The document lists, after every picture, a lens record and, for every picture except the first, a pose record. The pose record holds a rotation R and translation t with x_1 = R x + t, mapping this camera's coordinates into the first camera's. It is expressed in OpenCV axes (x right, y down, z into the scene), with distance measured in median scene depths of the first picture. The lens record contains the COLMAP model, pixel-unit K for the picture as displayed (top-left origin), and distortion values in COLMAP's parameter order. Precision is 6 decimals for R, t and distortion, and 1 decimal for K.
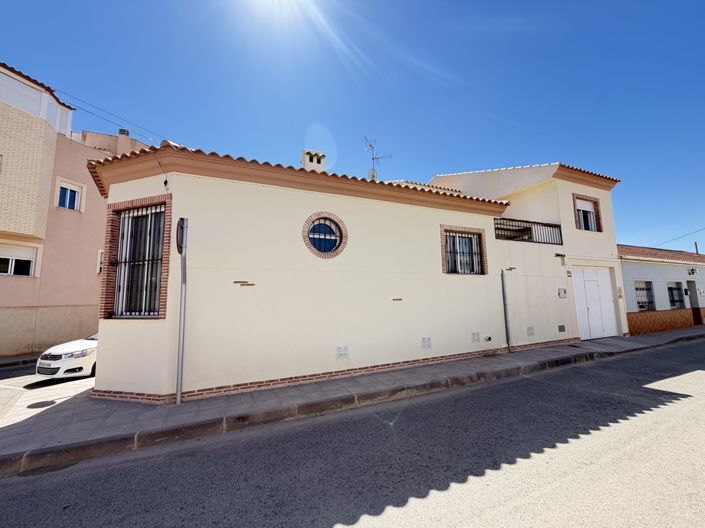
lens RADIAL K [[281.0, 0, 351.4], [0, 281.0, 265.6], [0, 0, 1]] dist [-0.000123, 0.000165]
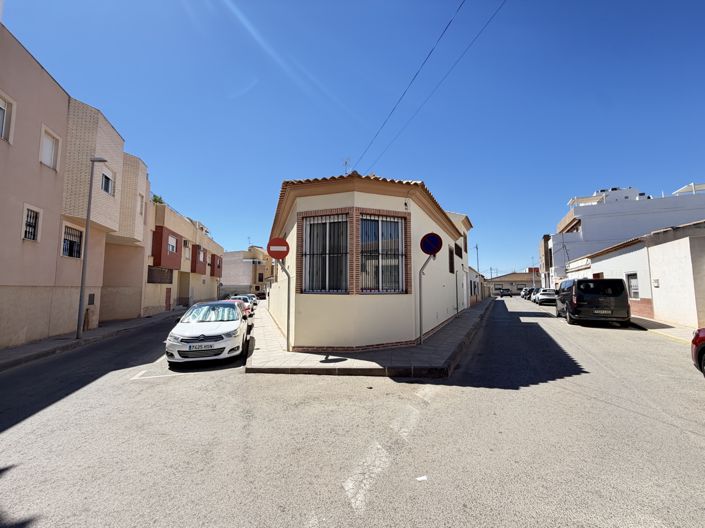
lens RADIAL K [[281.0, 0, 351.4], [0, 281.0, 265.6], [0, 0, 1]] dist [-0.000123, 0.000165]
pose [[0.785511, 0.068092, 0.615090, -1.161561], [-0.086563, 0.996246, 0.000259, 0.037471], [-0.612764, -0.053447, 0.788457, -0.017754]]
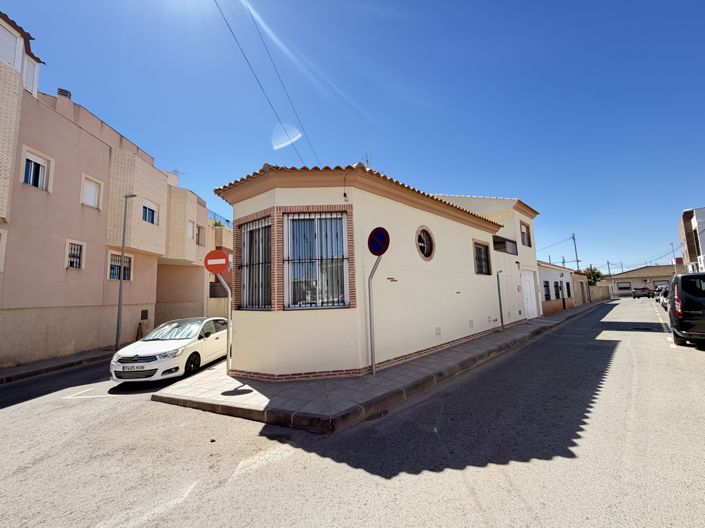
lens RADIAL K [[281.0, 0, 351.4], [0, 281.0, 265.6], [0, 0, 1]] dist [-0.000123, 0.000165]
pose [[0.939394, 0.023449, 0.342037, -0.671647], [-0.023122, 0.999720, -0.005034, 0.007722], [-0.342059, -0.003179, 0.939673, -0.088083]]
